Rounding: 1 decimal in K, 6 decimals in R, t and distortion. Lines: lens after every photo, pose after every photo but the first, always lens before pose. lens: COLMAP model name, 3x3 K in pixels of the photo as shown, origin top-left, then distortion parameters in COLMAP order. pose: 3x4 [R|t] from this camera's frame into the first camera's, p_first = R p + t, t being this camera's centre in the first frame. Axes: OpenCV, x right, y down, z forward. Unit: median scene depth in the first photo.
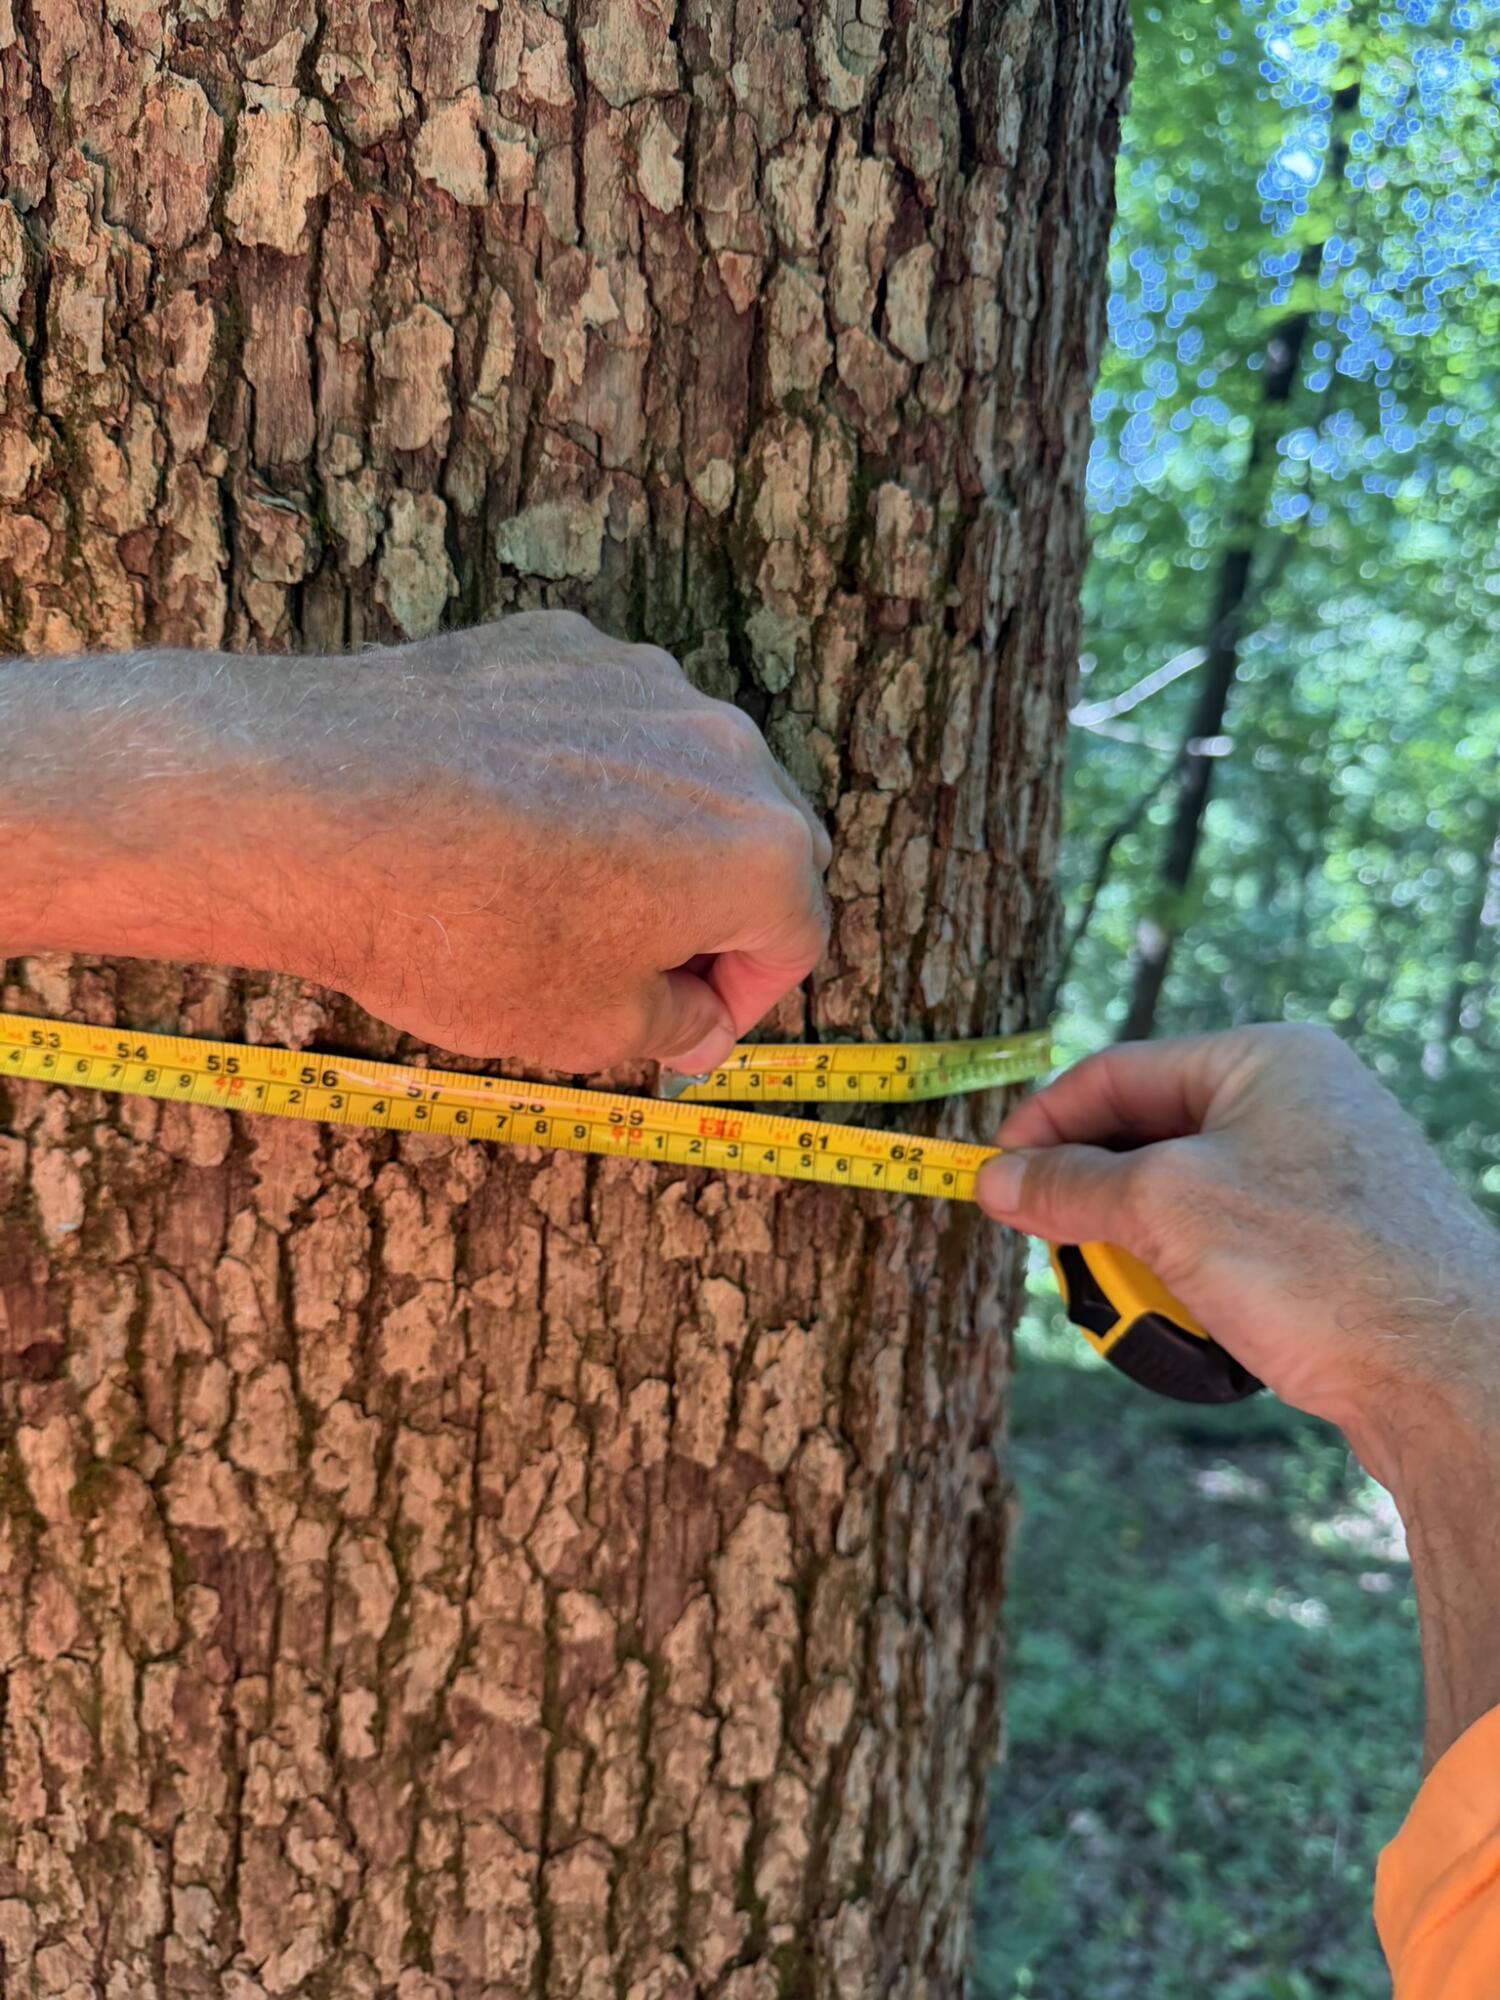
lens RADIAL K [[1418.8, 0, 755.2], [0, 1418.8, 999.8], [0, 0, 1]] dist [-0.004359, -0.001389]
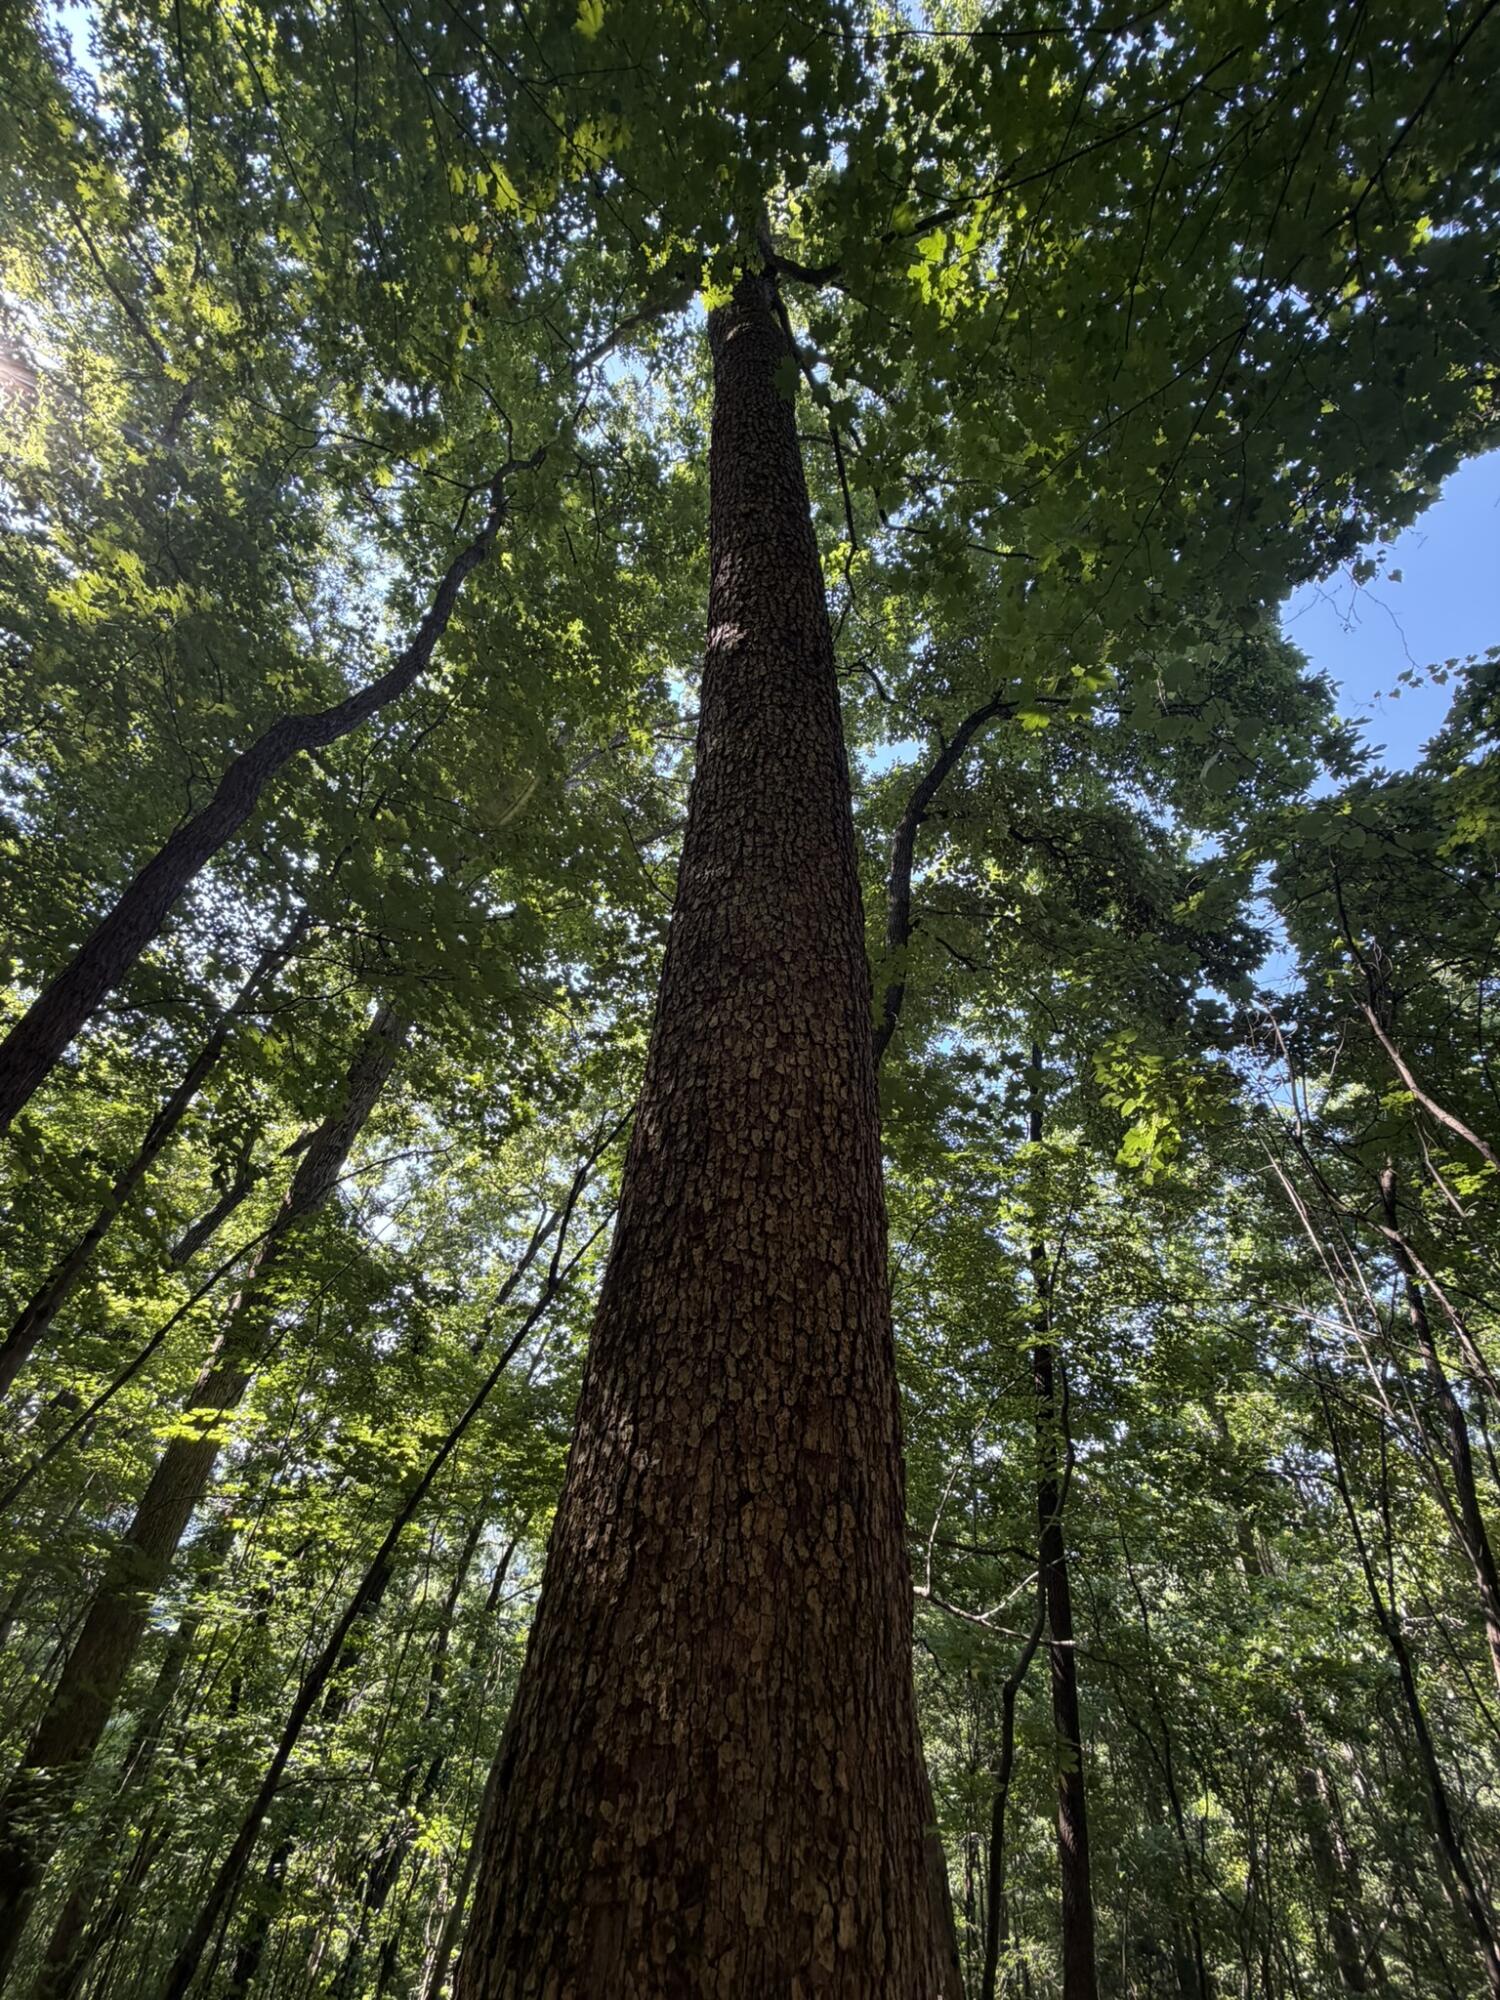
lens RADIAL K [[800.6, 0, 750.1], [0, 800.6, 998.9], [0, 0, 1]] dist [-0.000146, 0.000002]
pose [[0.999952, 0.009666, -0.001348, -0.314976], [-0.007090, 0.624663, -0.780862, 2.070718], [-0.006706, 0.780835, 0.624702, -1.607288]]
